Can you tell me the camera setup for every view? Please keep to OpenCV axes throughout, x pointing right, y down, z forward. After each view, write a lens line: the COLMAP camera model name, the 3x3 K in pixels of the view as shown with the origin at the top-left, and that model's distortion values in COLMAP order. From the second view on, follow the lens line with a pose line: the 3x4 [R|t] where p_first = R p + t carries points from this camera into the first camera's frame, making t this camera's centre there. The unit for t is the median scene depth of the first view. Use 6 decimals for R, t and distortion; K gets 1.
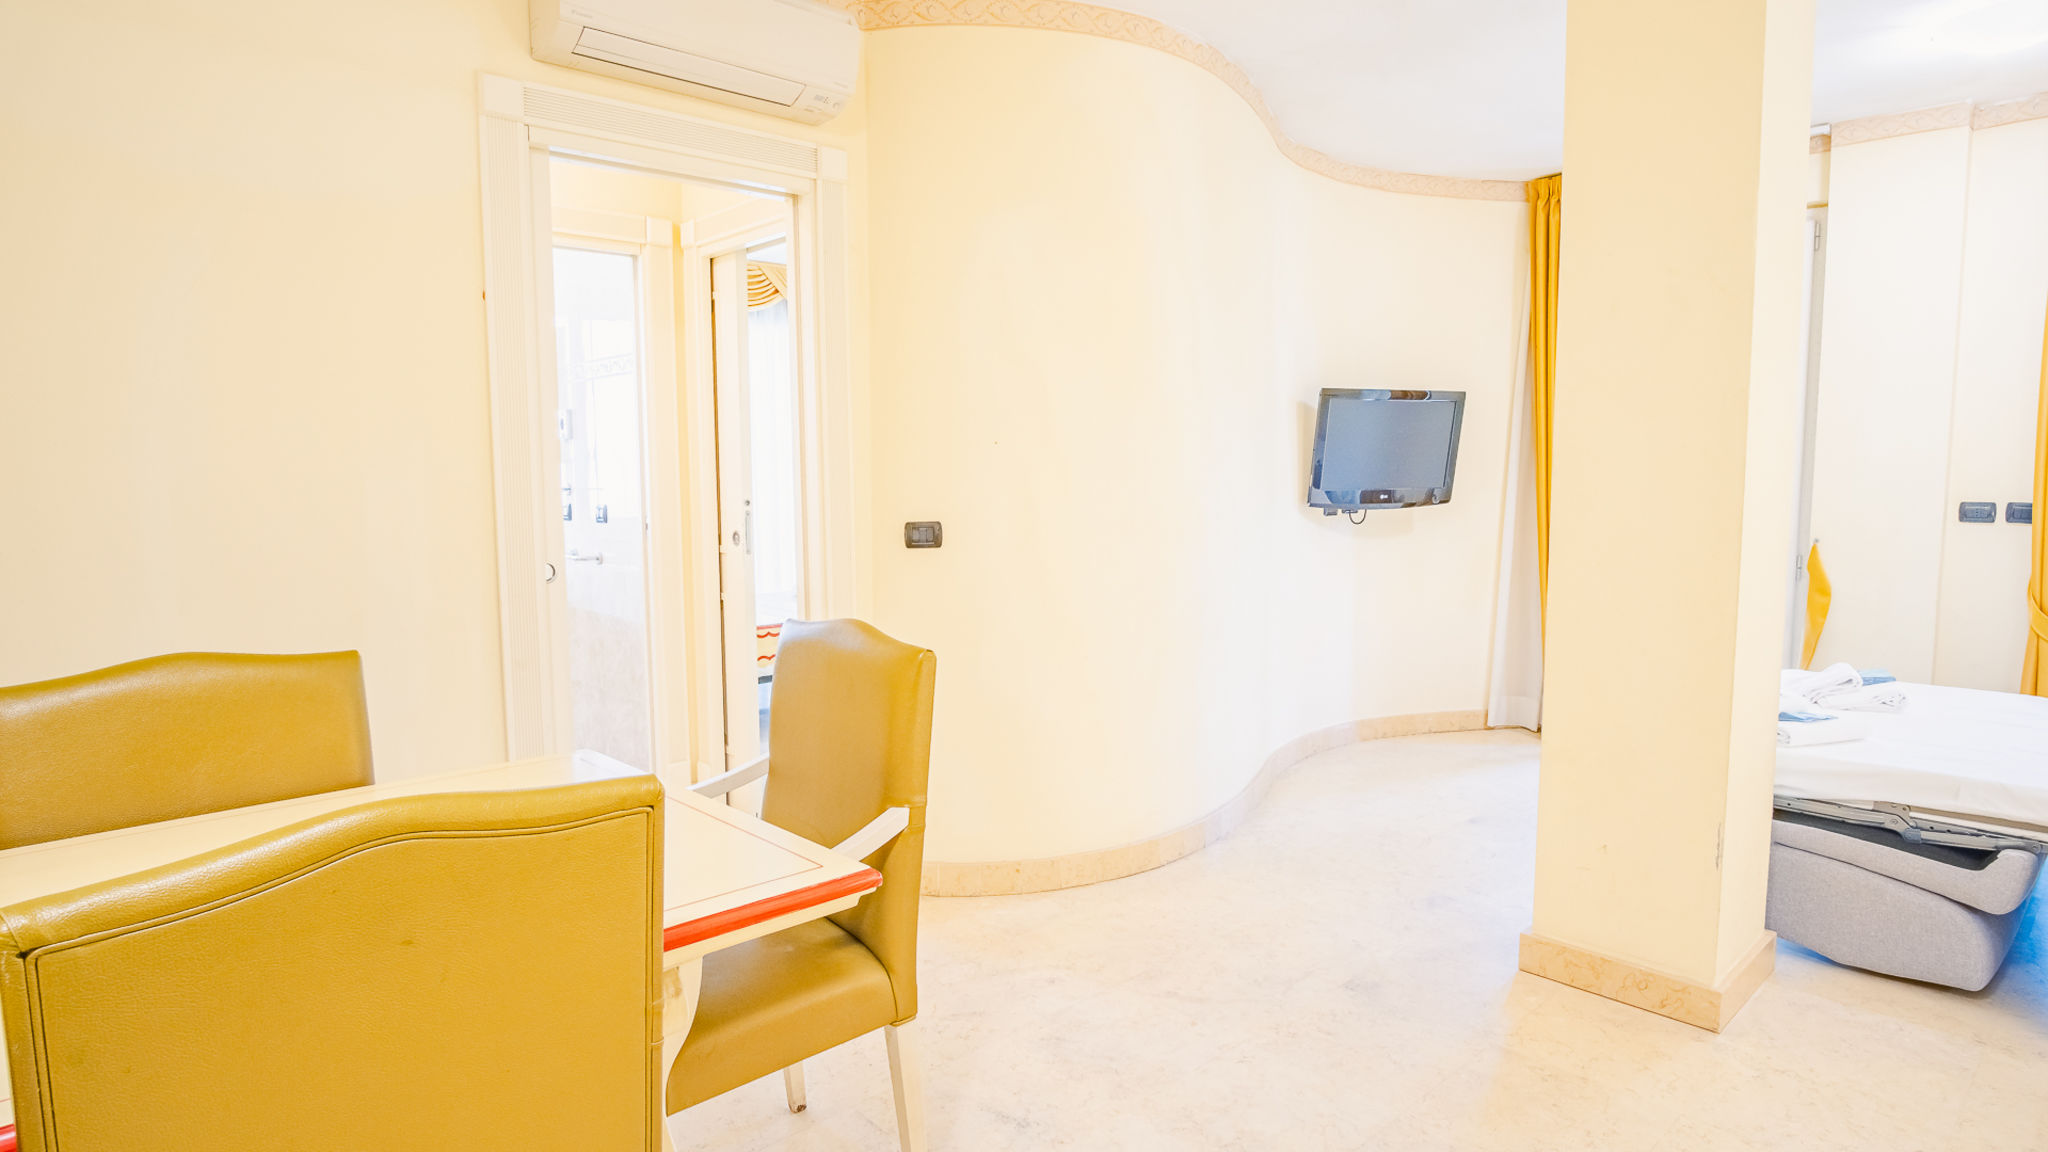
lens RADIAL K [[1105.4, 0, 1029.8], [0, 1105.4, 582.3], [0, 0, 1]] dist [-0.024808, 0.003672]
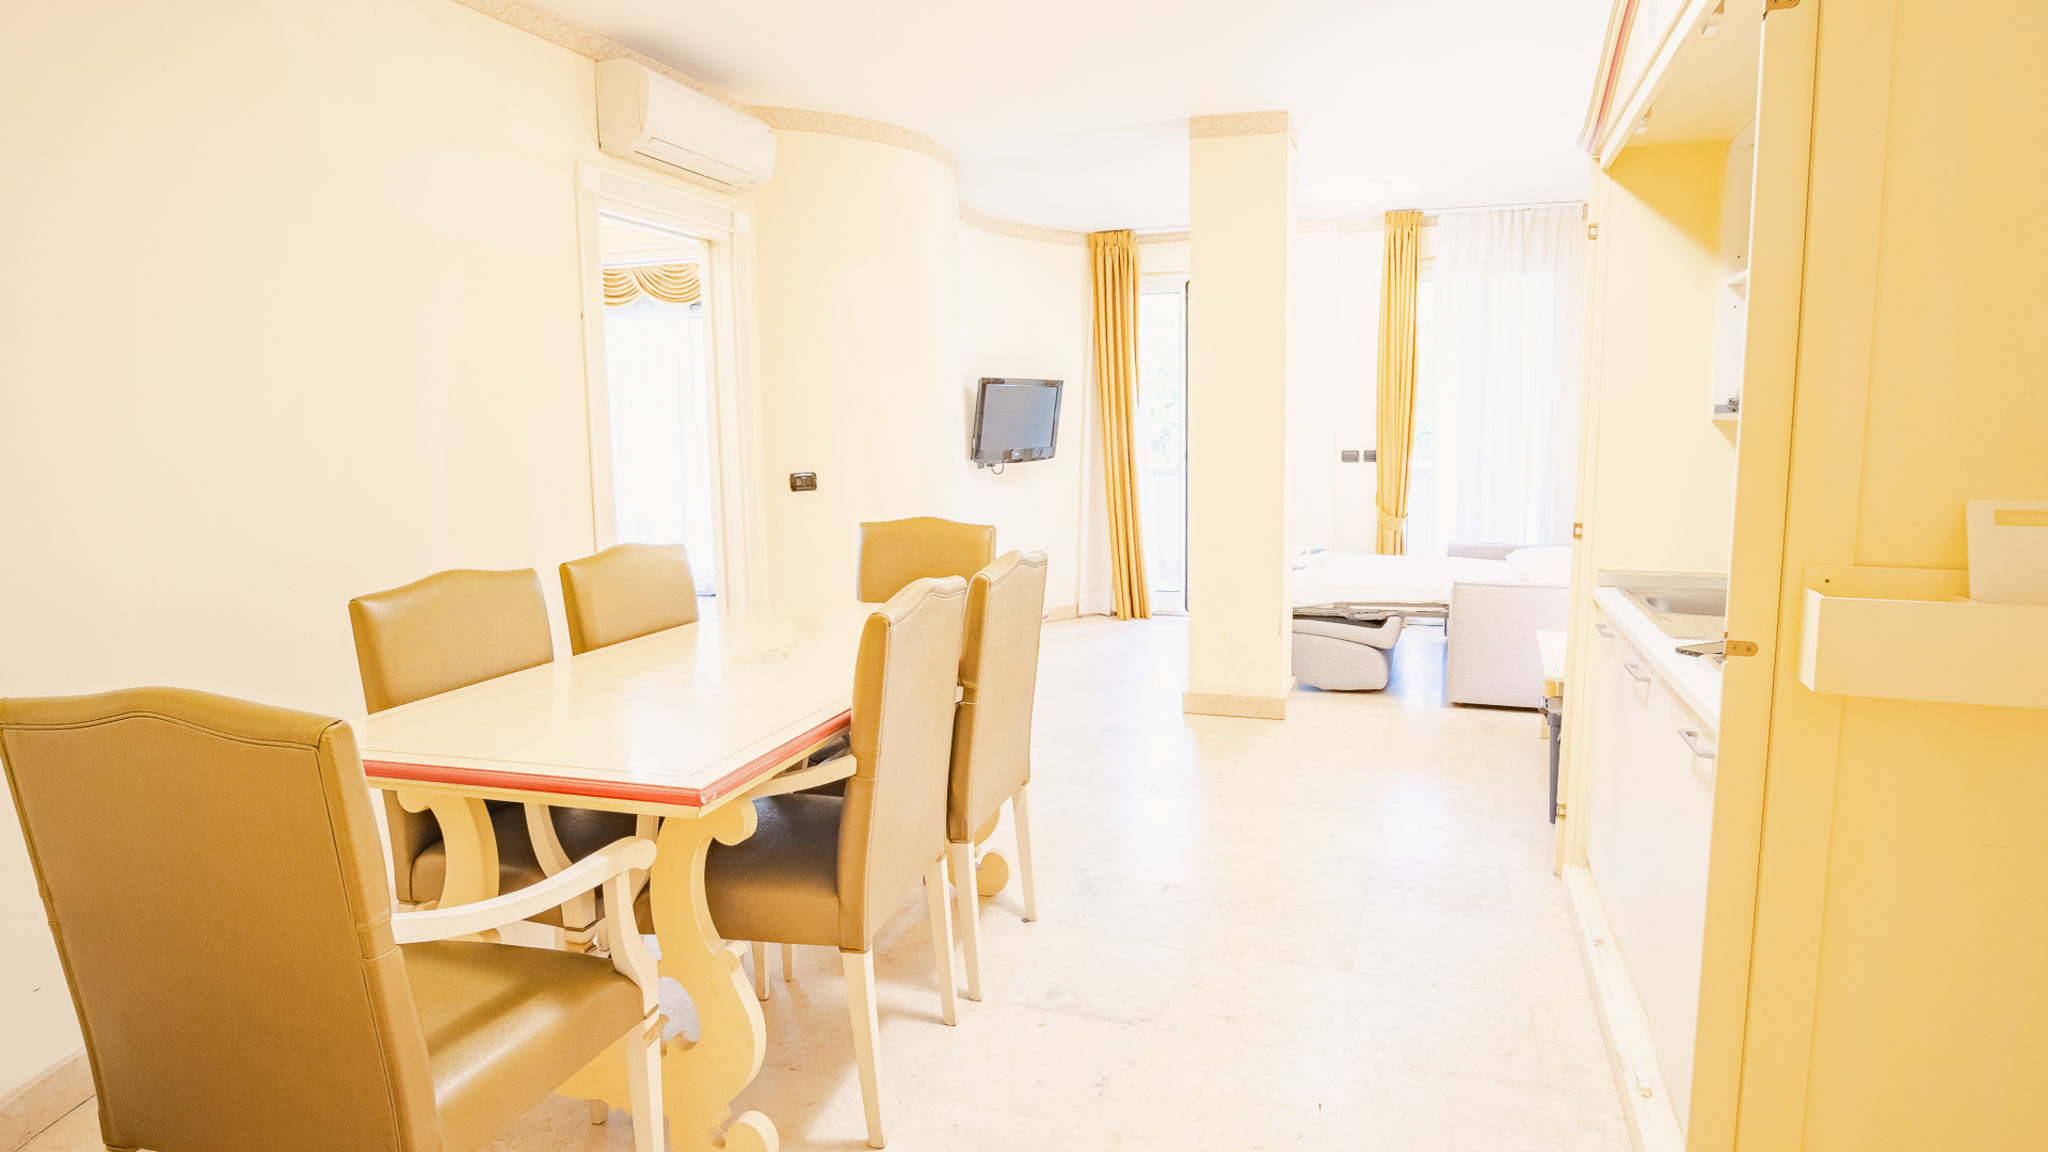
lens RADIAL K [[1105.4, 0, 1019.9], [0, 1105.4, 577.0], [0, 0, 1]] dist [-0.024808, 0.003672]
pose [[0.890795, -0.064736, 0.449770, -0.499108], [0.054125, 0.997870, 0.036425, 0.043441], [-0.451170, -0.008104, 0.892401, -0.413825]]
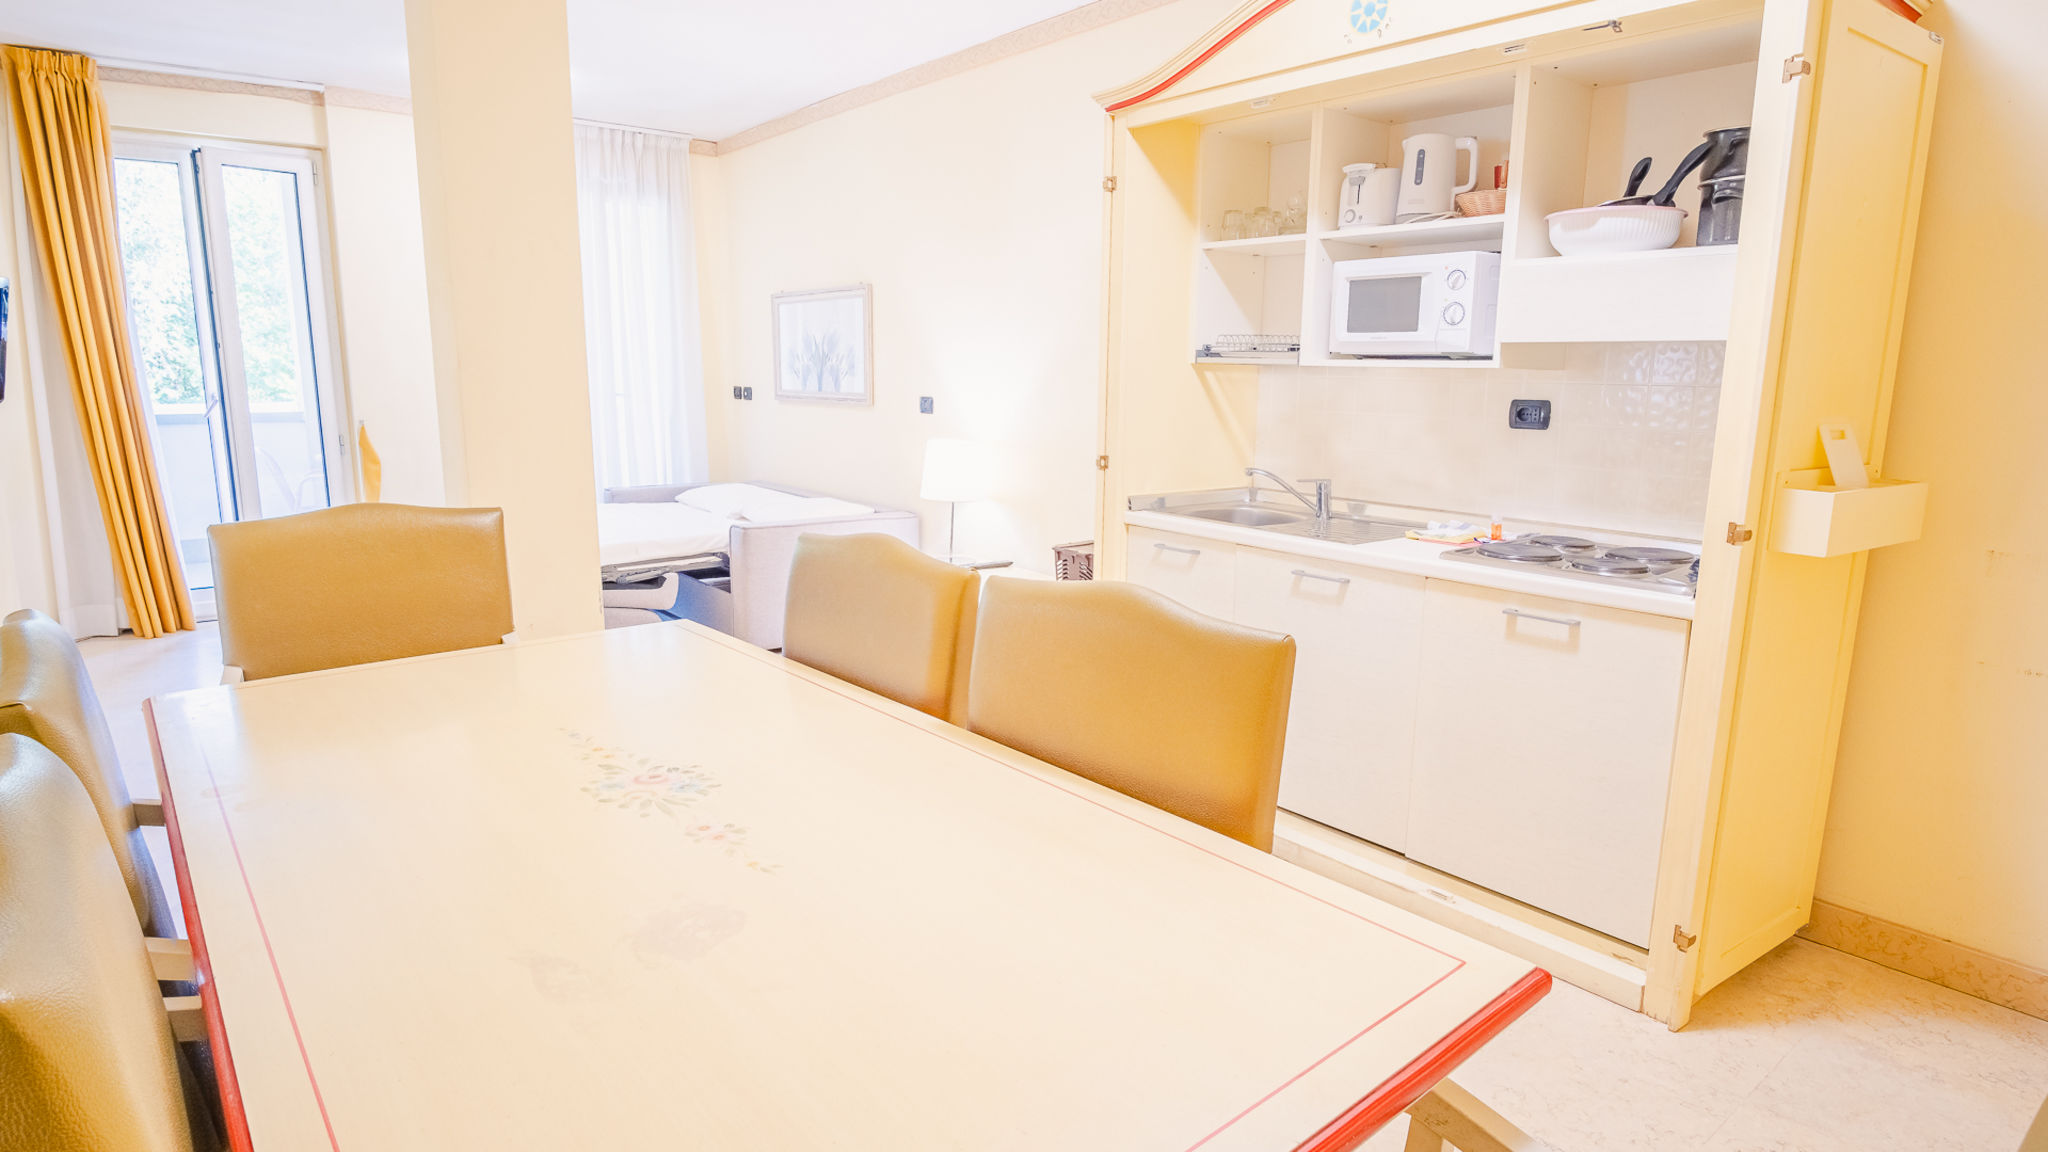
lens RADIAL K [[1105.4, 0, 1020.0], [0, 1105.4, 572.0], [0, 0, 1]] dist [-0.024808, 0.003672]
pose [[0.095459, -0.179490, 0.979117, -0.680546], [0.094399, 0.980809, 0.170596, -0.016642], [-0.990947, 0.076143, 0.110571, 0.153913]]
